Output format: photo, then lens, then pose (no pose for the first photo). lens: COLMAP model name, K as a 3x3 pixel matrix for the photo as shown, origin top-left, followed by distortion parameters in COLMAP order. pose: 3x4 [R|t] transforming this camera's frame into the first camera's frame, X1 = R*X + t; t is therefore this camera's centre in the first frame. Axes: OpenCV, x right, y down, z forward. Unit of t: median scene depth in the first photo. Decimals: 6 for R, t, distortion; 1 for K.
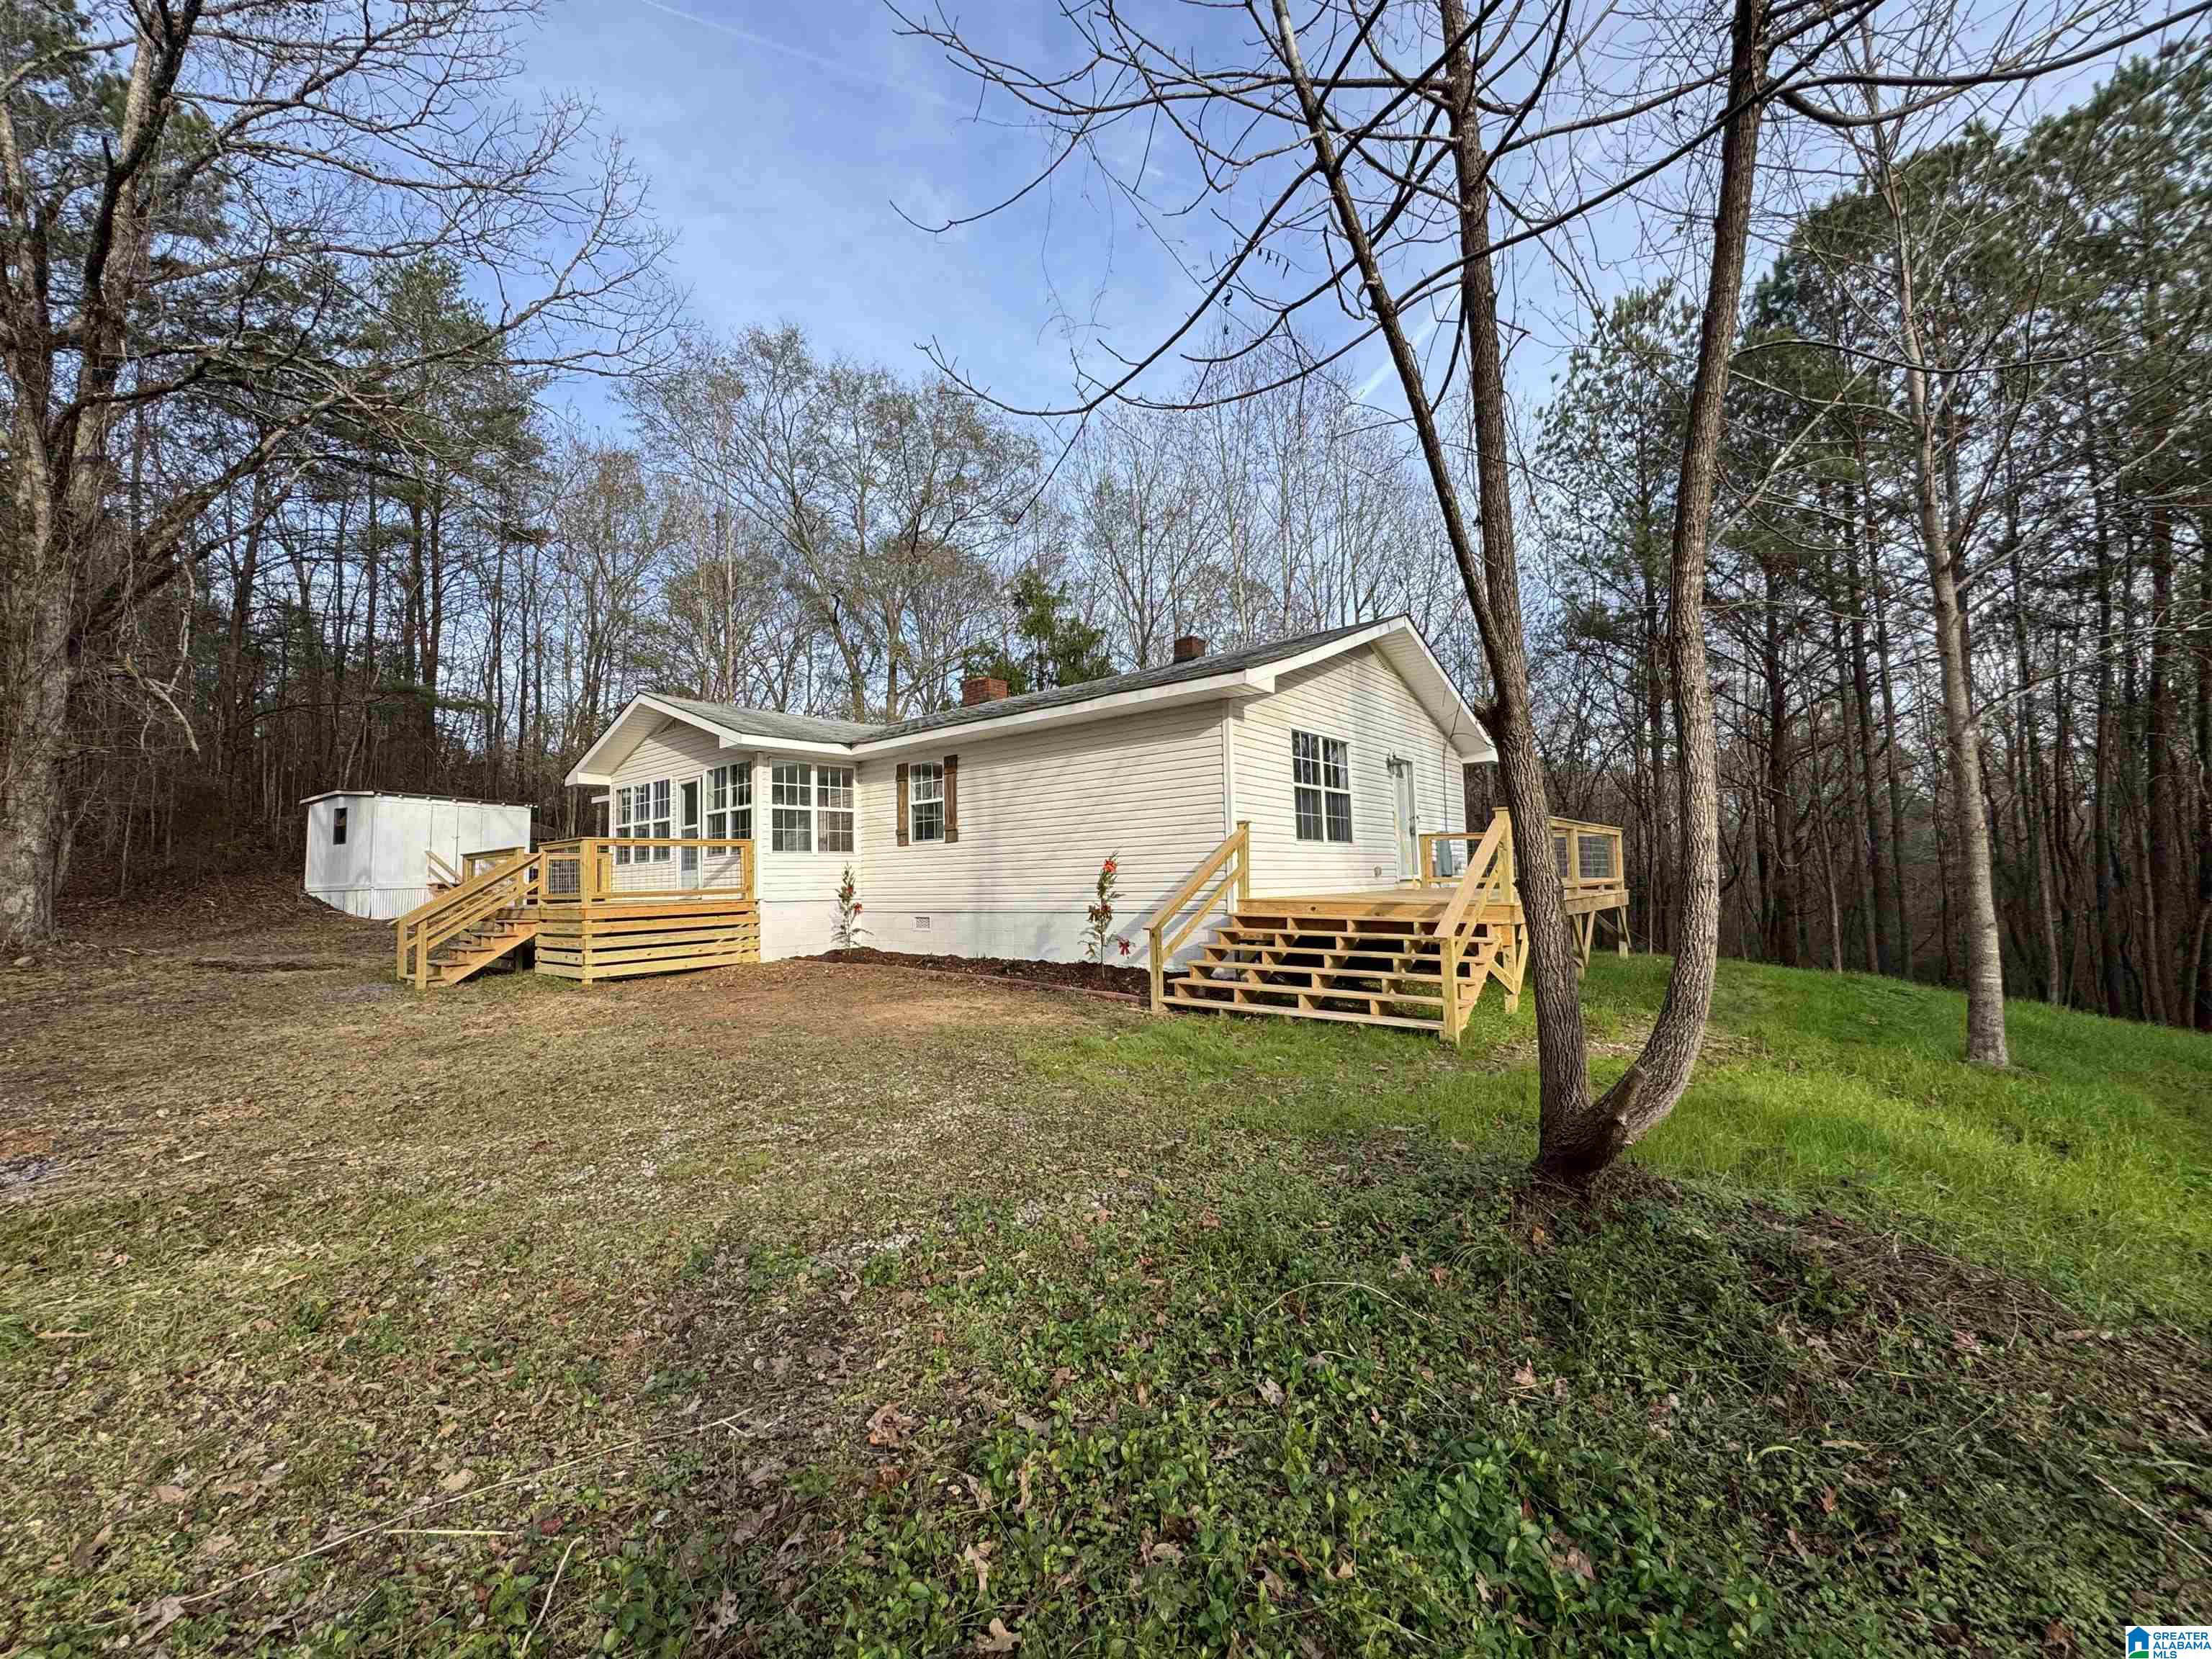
lens RADIAL K [[877.1, 0, 1095.4], [0, 877.1, 832.7], [0, 0, 1]] dist [0.000896, -0.000084]
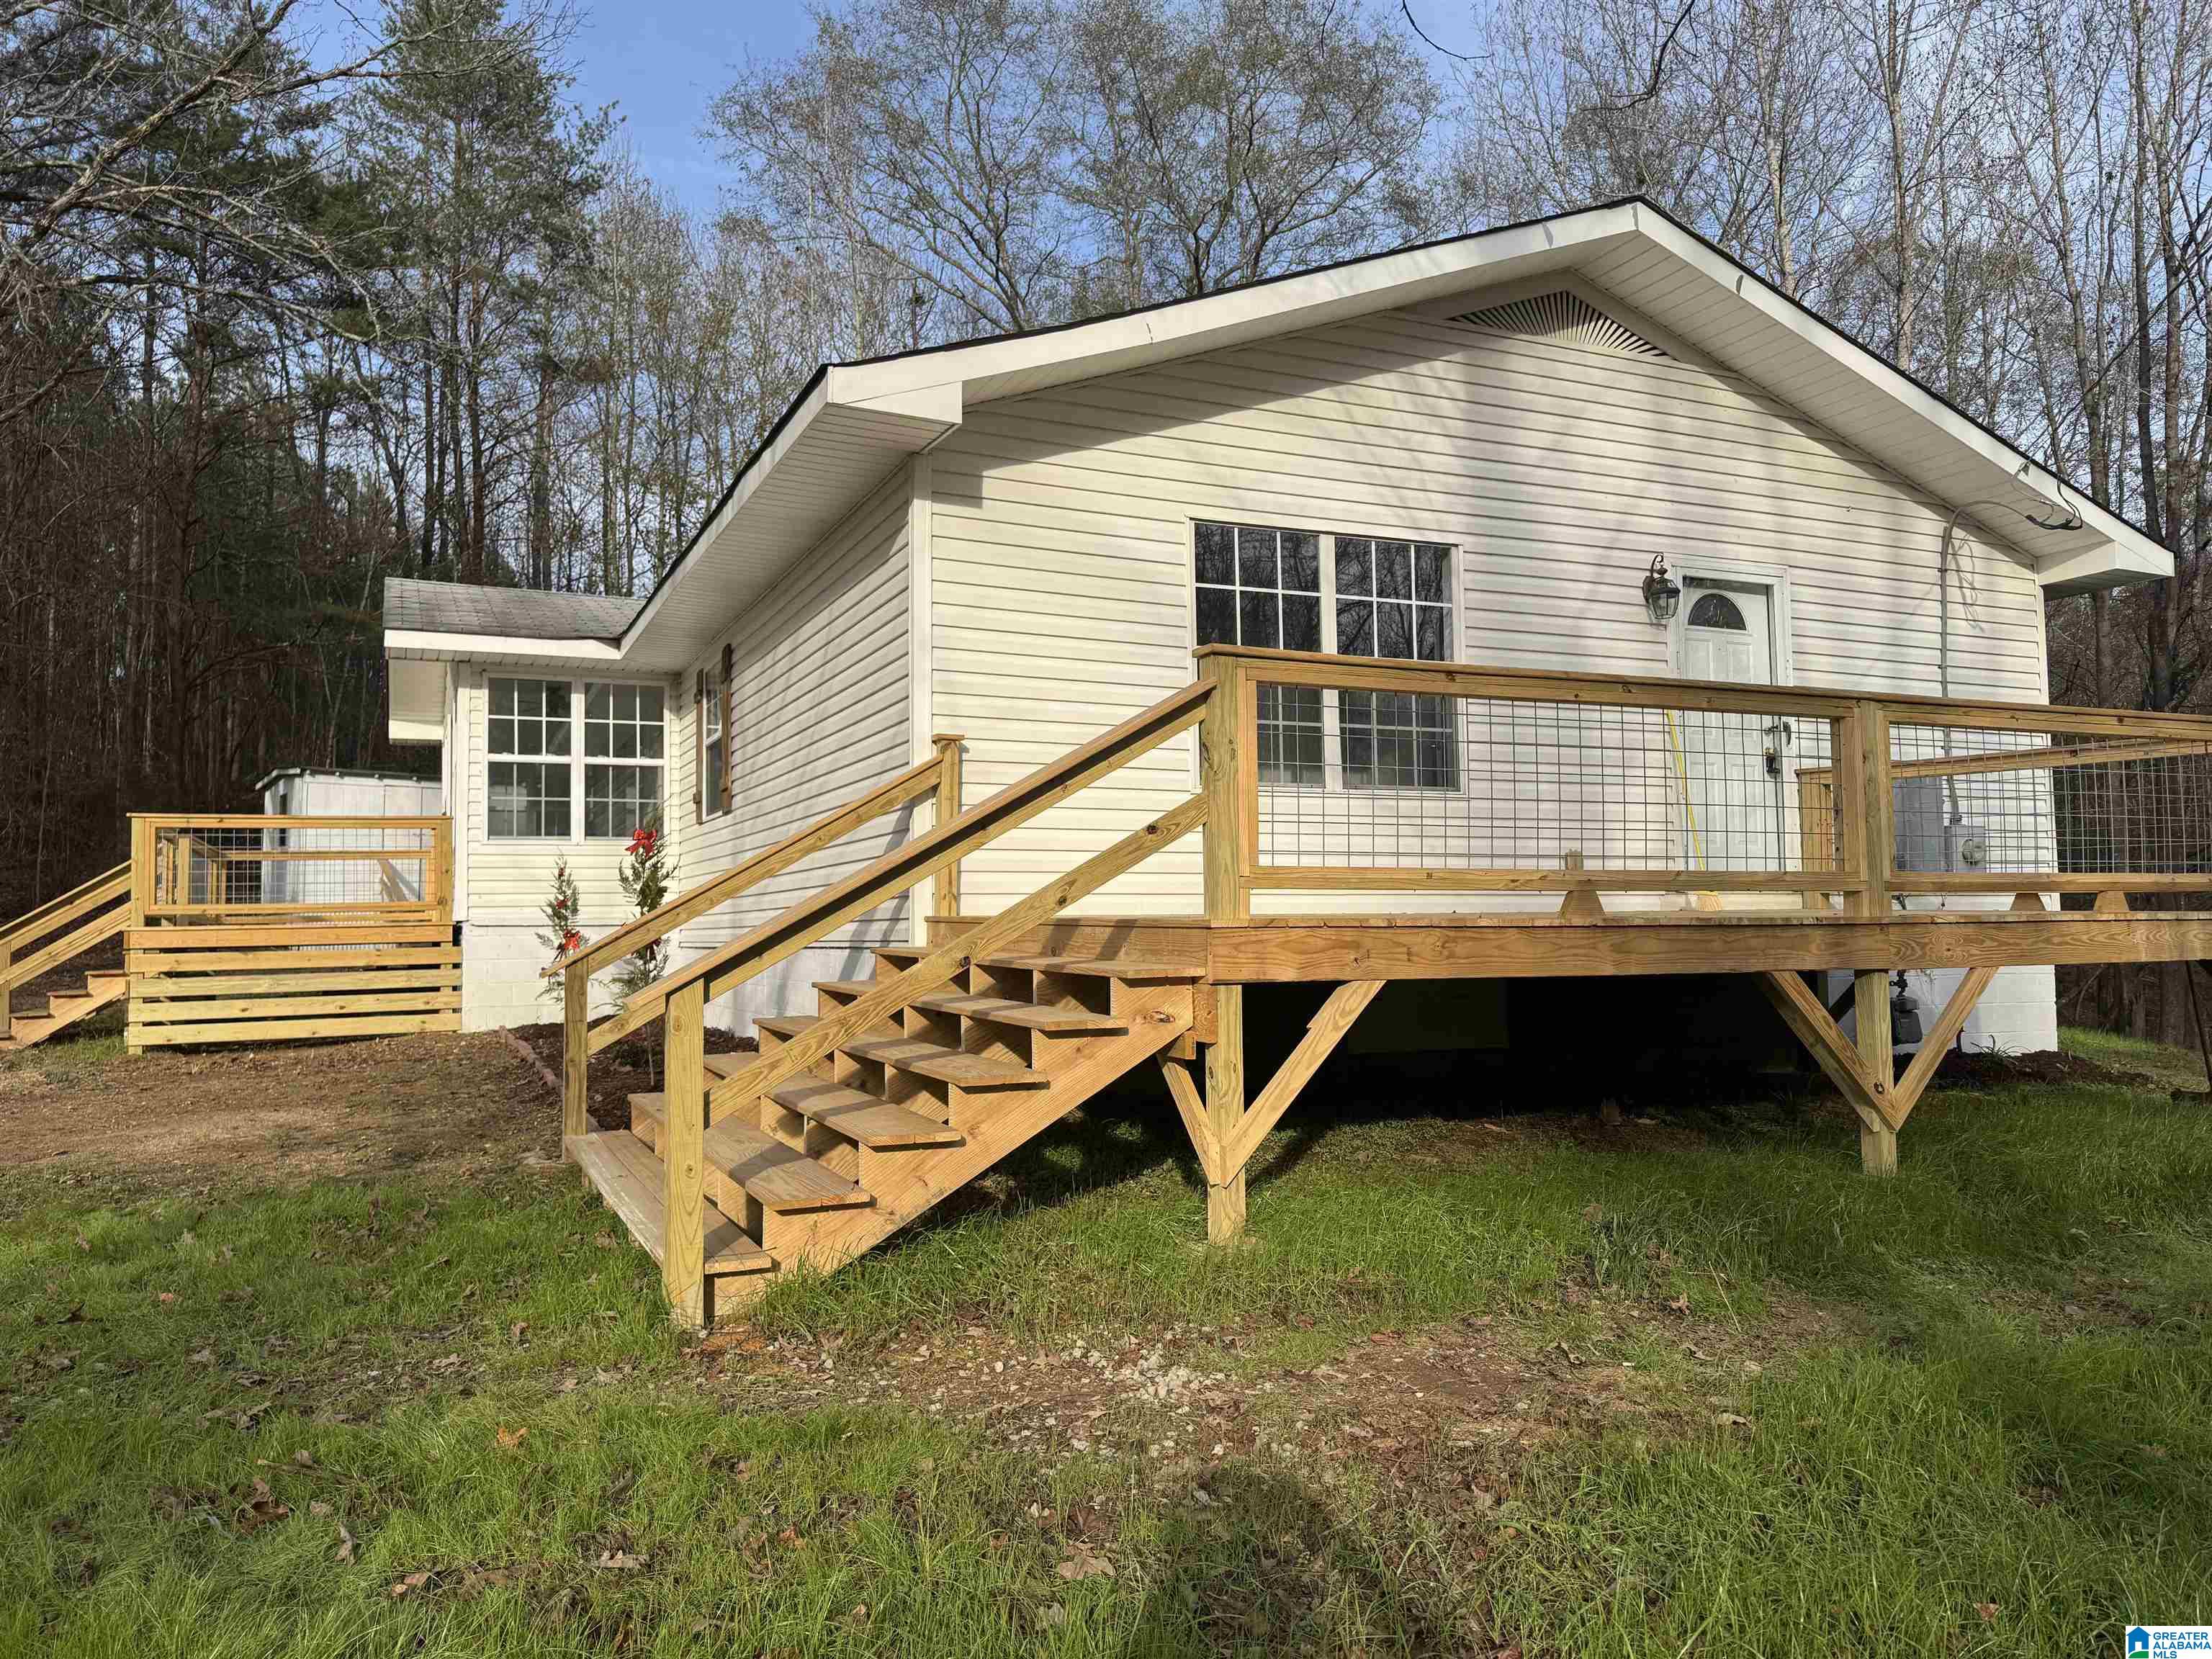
lens RADIAL K [[1561.1, 0, 1106.9], [0, 1561.1, 816.5], [0, 0, 1]] dist [0.030726, -0.021510]
pose [[0.901448, -0.021784, -0.432340, 0.430115], [0.018066, 0.999756, -0.012705, 0.028262], [0.432511, 0.003642, 0.901621, 0.259774]]
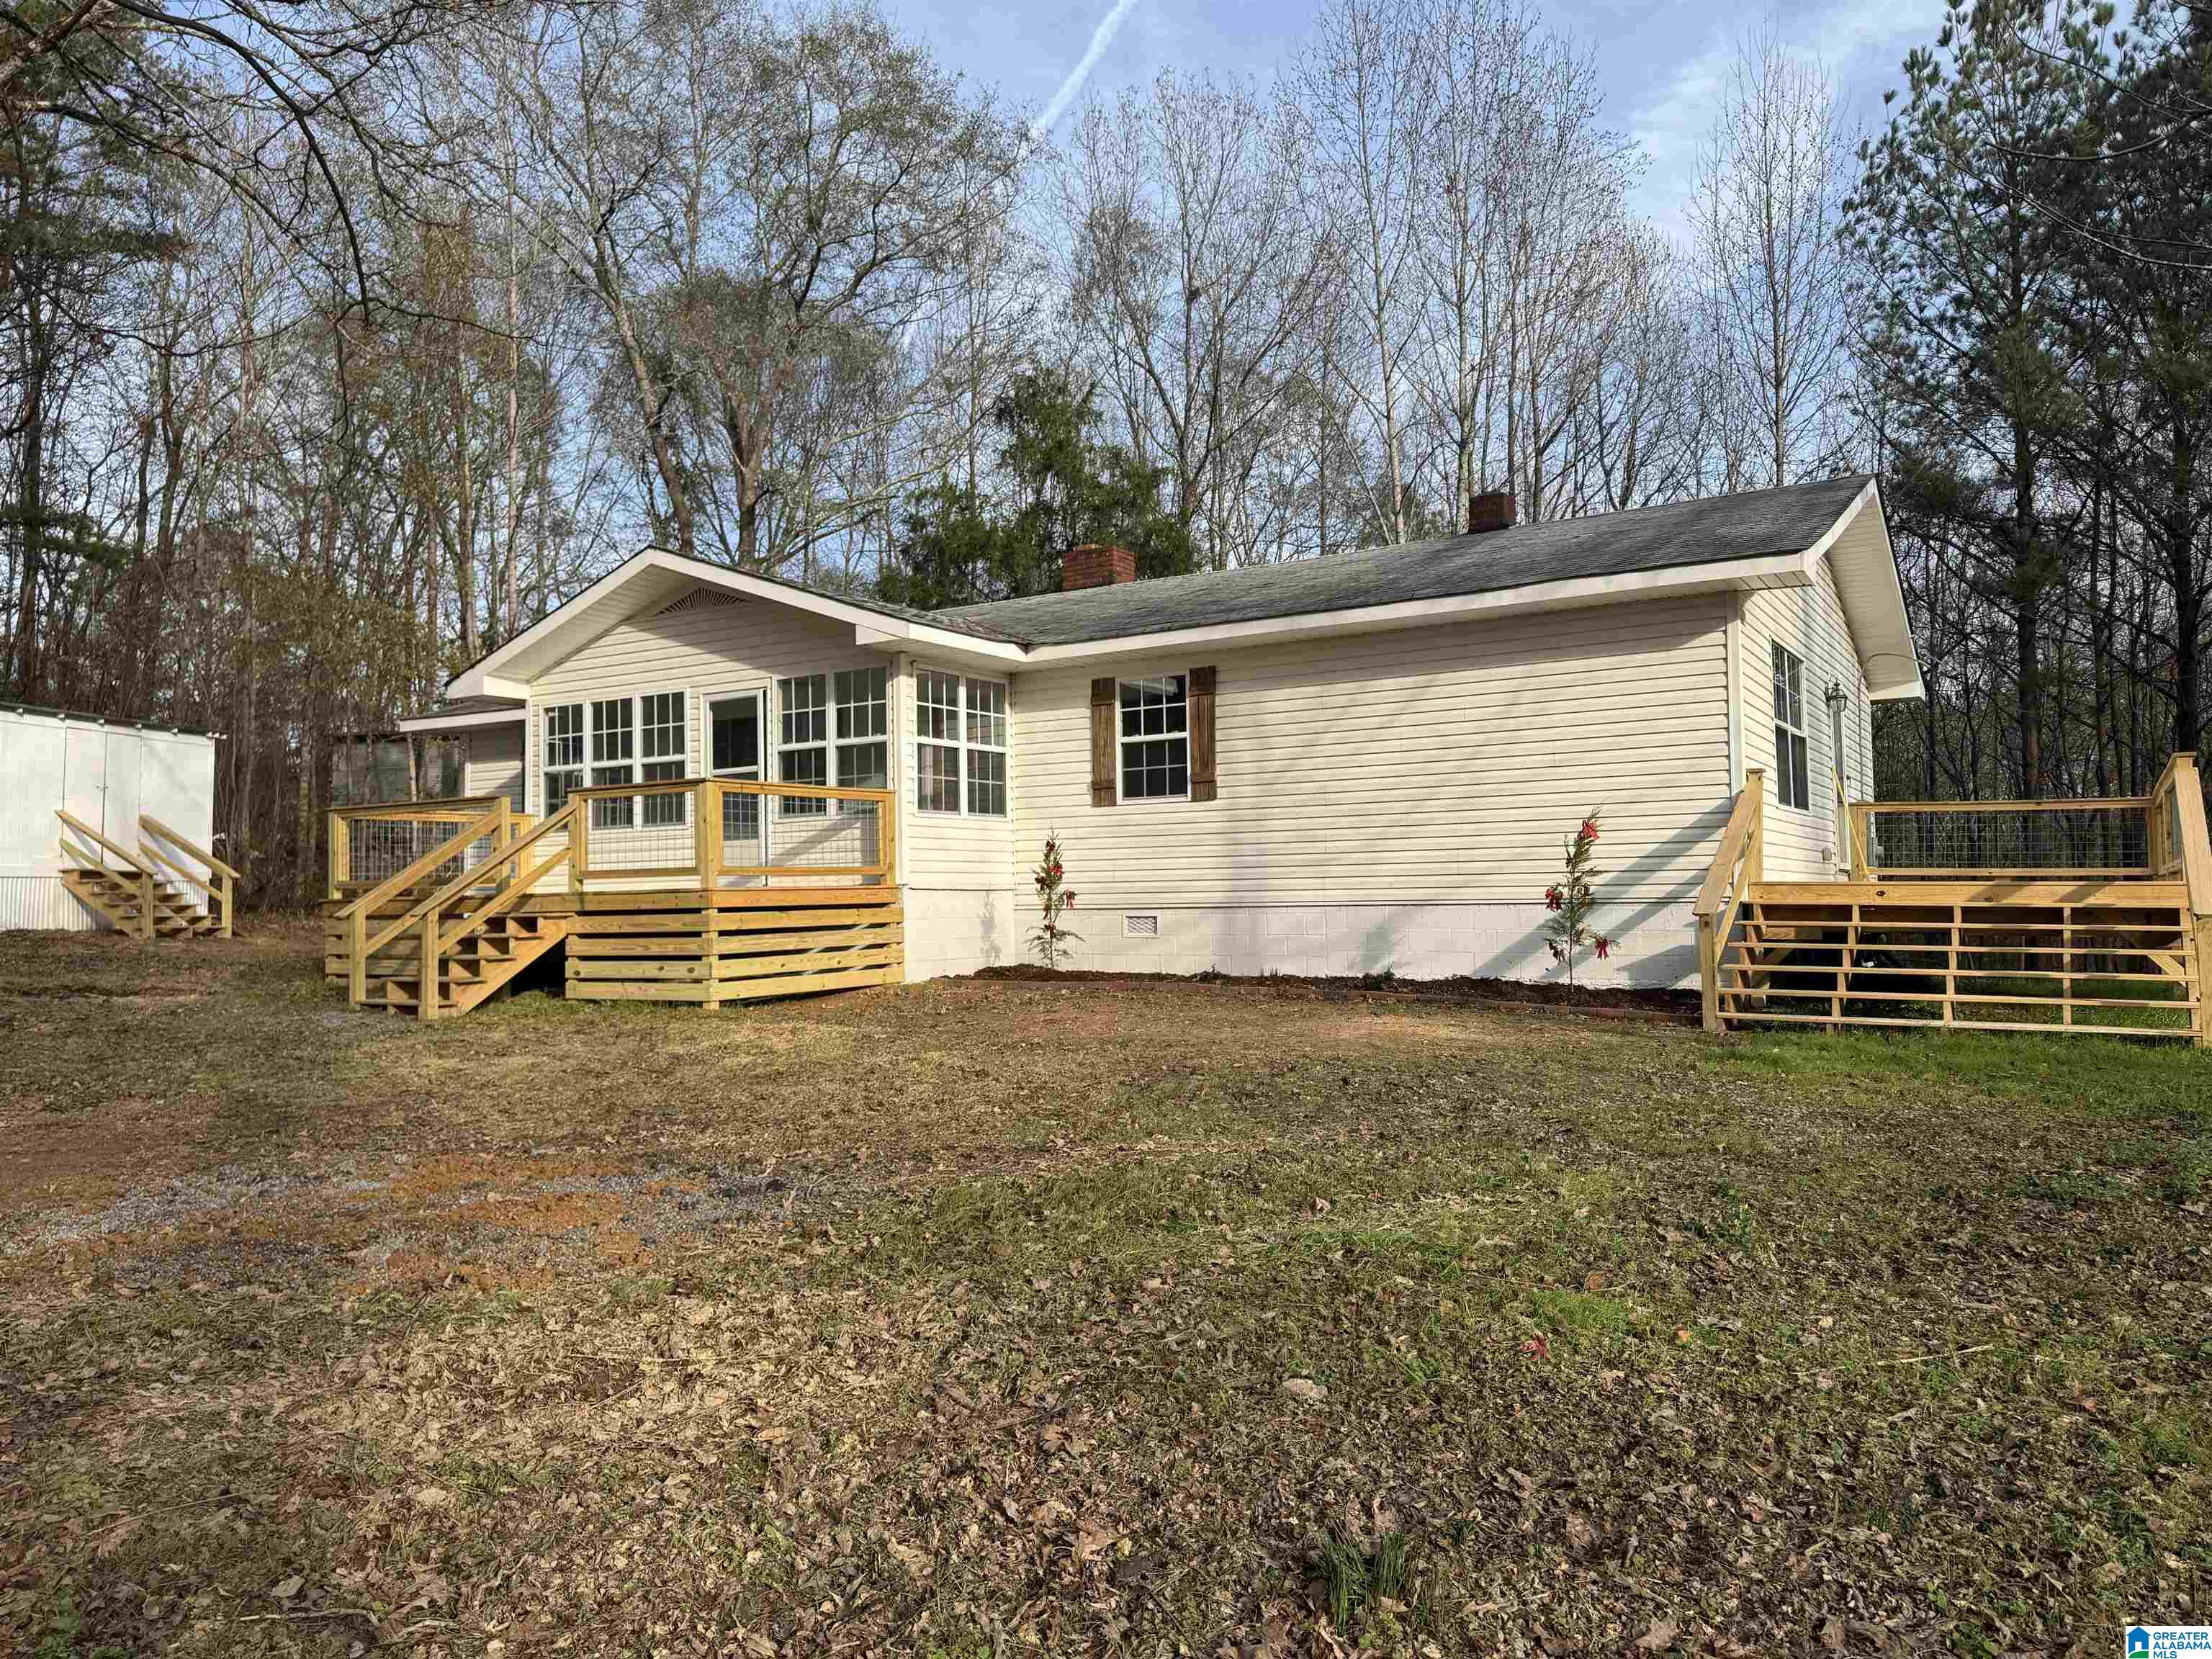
lens RADIAL K [[1540.3, 0, 1105.9], [0, 1540.3, 836.0], [0, 0, 1]] dist [0.082971, -0.097943]
pose [[0.992321, 0.015850, 0.122671, -0.369163], [-0.017229, 0.999800, 0.010192, 0.026094], [-0.122485, -0.012227, 0.992395, -0.124924]]
